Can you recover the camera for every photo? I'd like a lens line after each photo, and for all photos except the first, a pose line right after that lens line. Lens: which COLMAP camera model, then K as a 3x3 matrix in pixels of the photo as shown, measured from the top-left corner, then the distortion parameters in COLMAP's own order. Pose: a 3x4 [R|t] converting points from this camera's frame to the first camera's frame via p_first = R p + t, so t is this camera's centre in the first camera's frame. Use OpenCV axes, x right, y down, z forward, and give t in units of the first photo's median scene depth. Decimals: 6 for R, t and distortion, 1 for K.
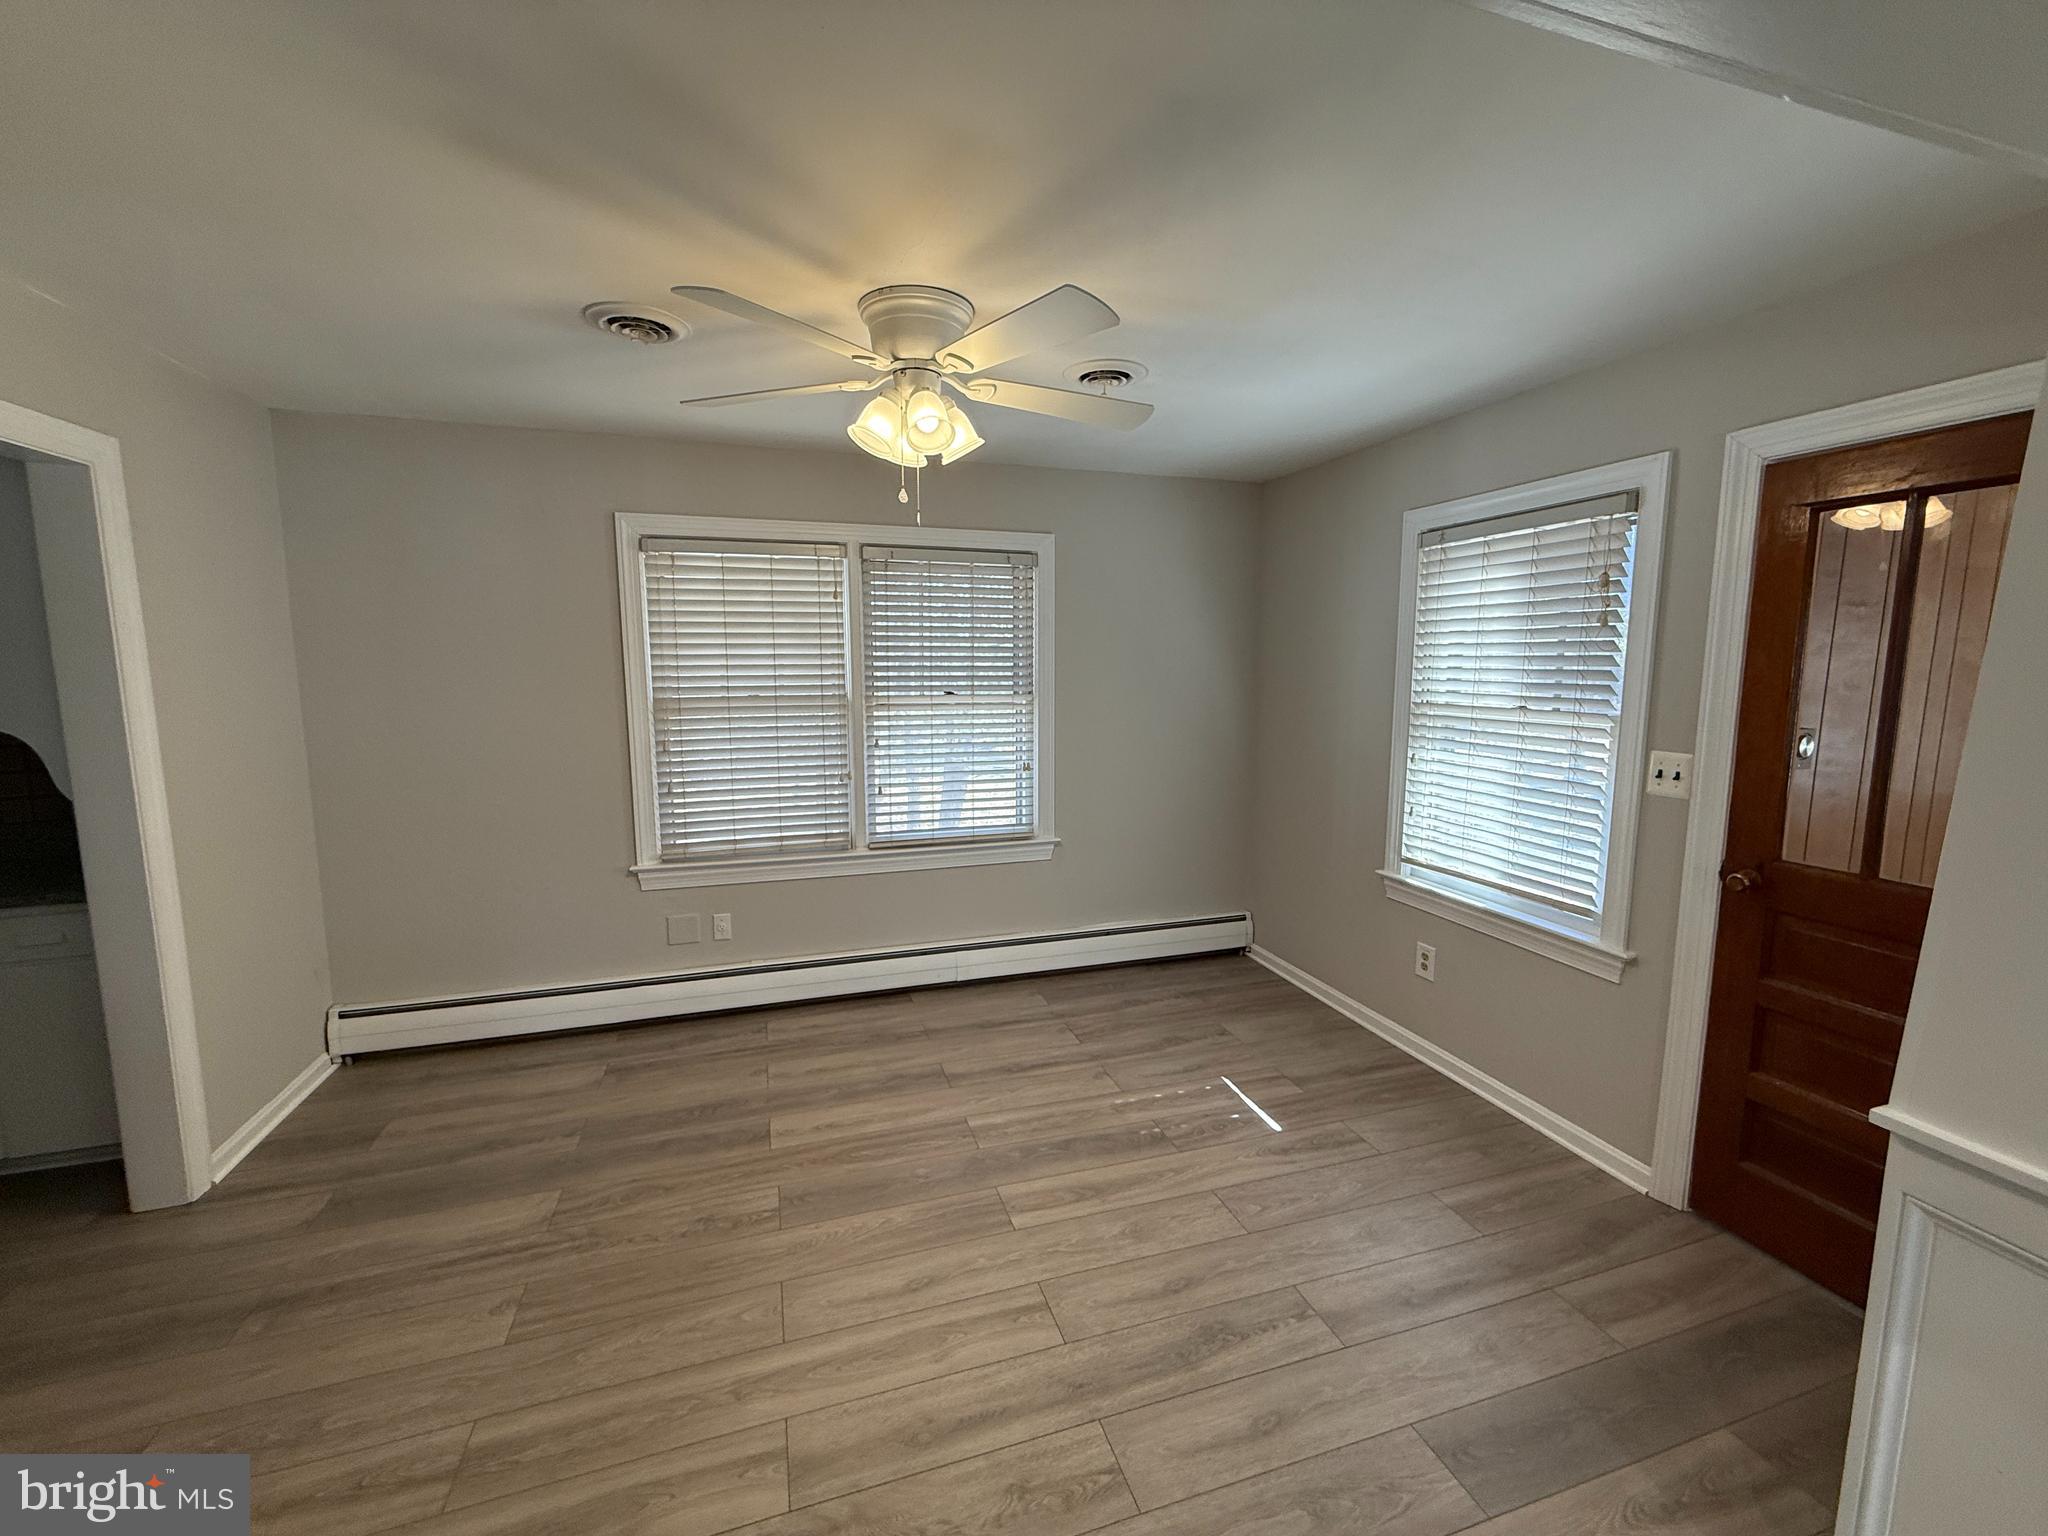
lens RADIAL K [[819.8, 0, 1024.0], [0, 819.8, 768.0], [0, 0, 1]] dist [-0.005104, 0.000107]
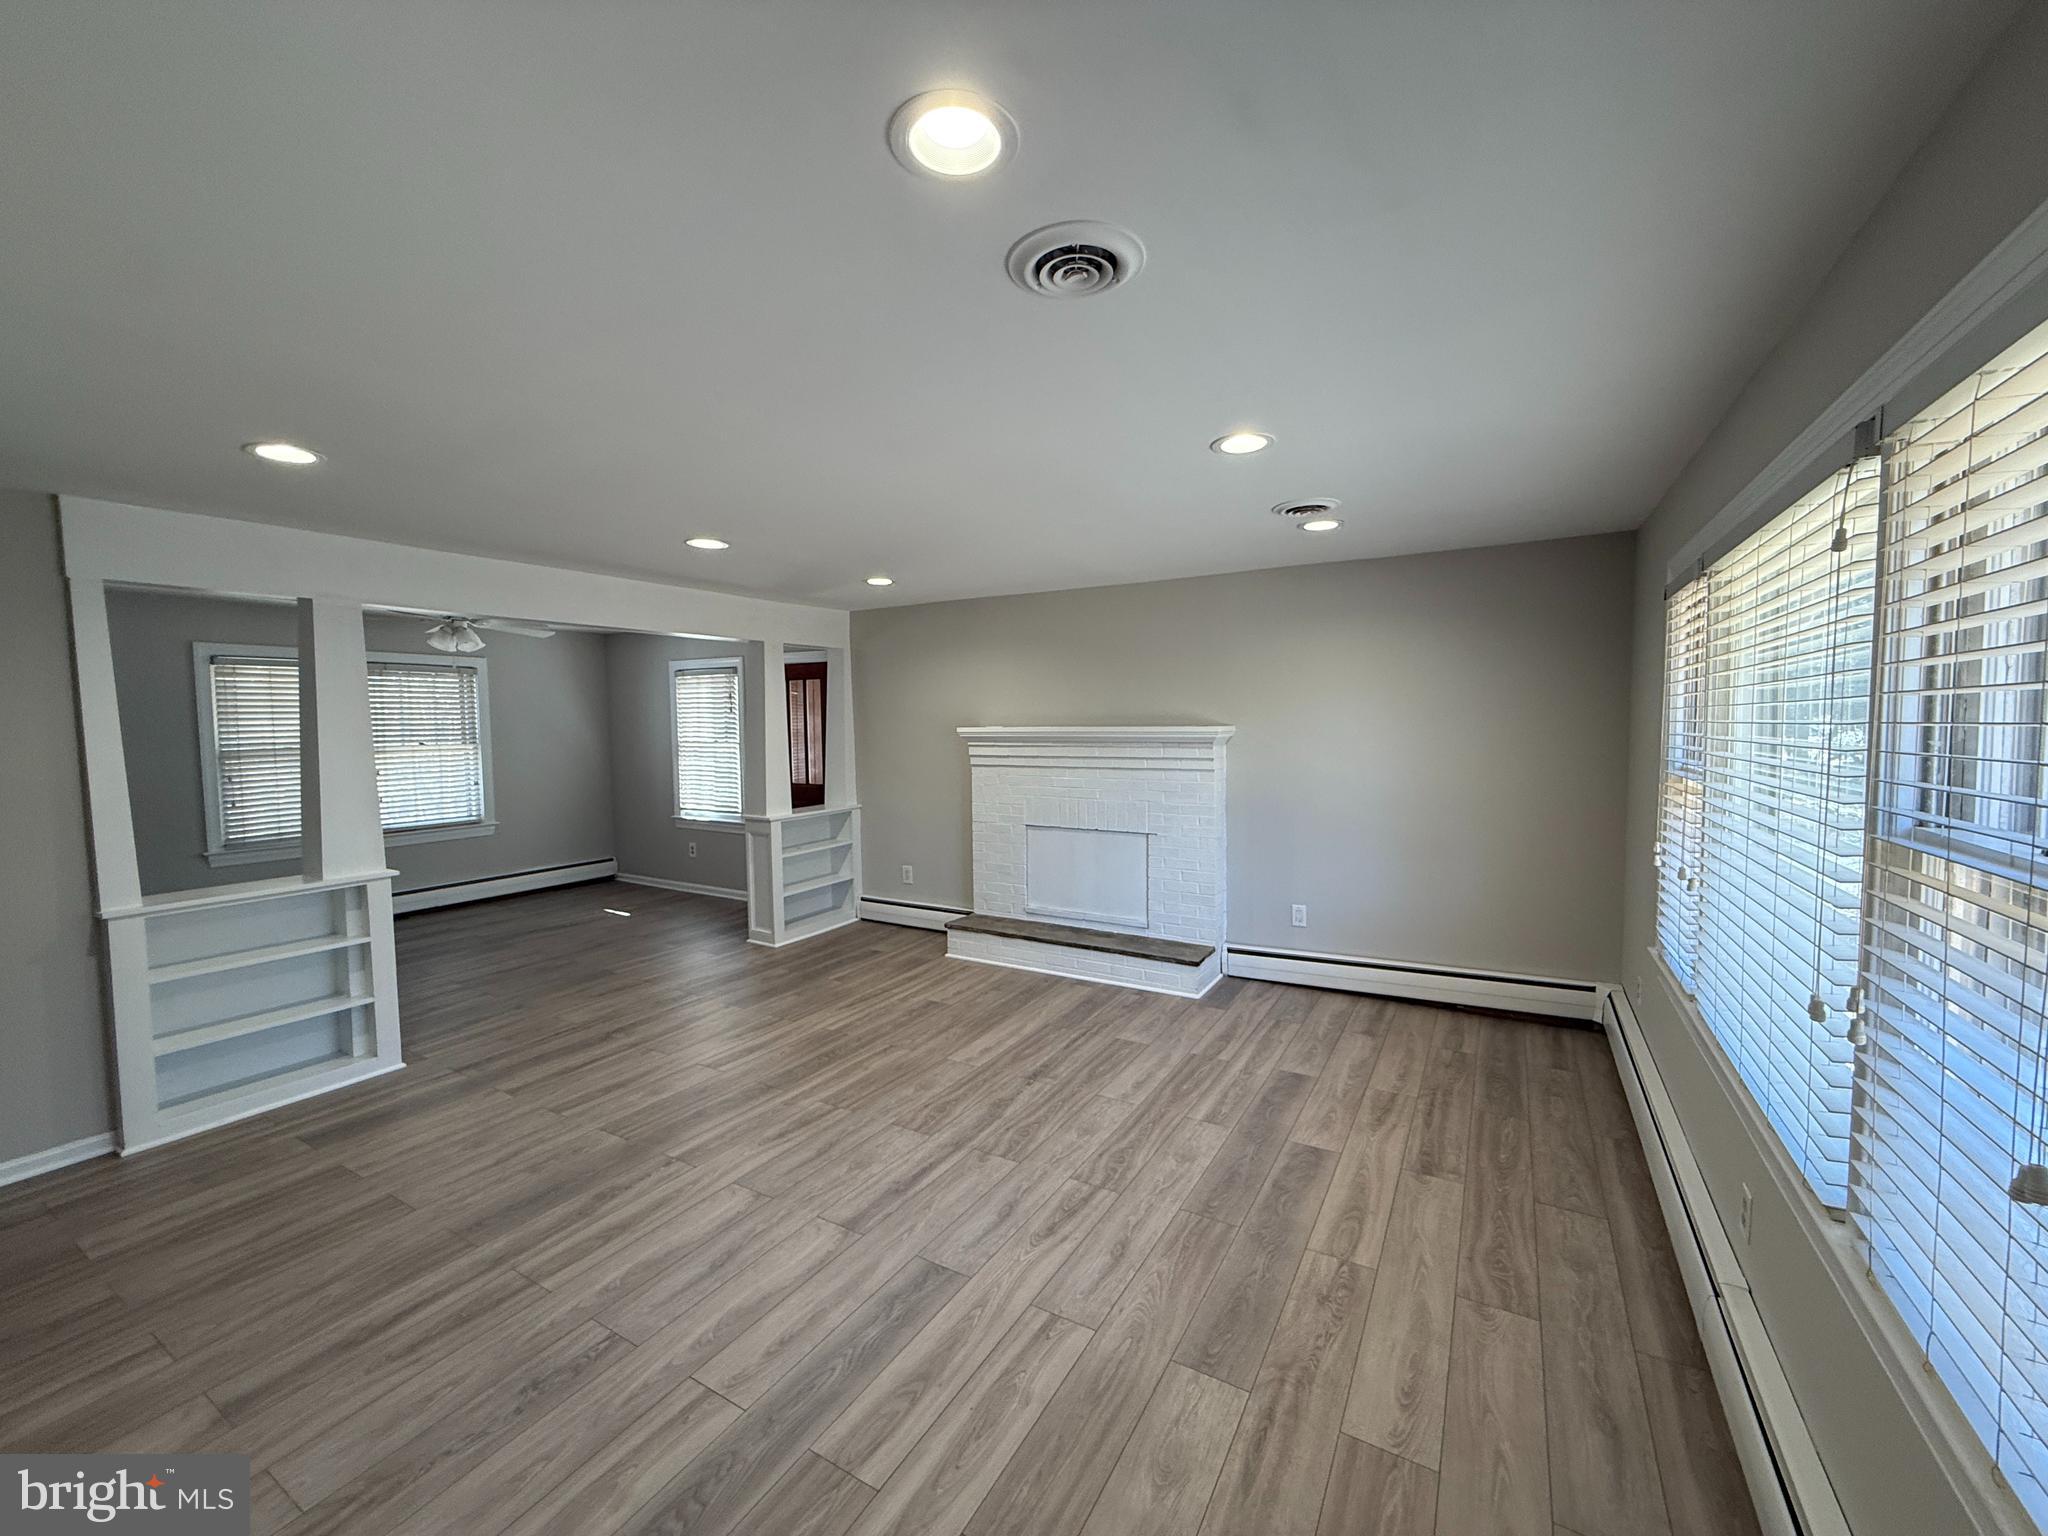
lens RADIAL K [[819.8, 0, 1024.0], [0, 819.8, 768.0], [0, 0, 1]] dist [-0.005104, 0.000107]
pose [[0.746816, -0.047346, 0.663343, -0.331050], [0.093855, 0.994983, -0.034649, 0.162311], [-0.658374, 0.088135, 0.747513, -1.323274]]
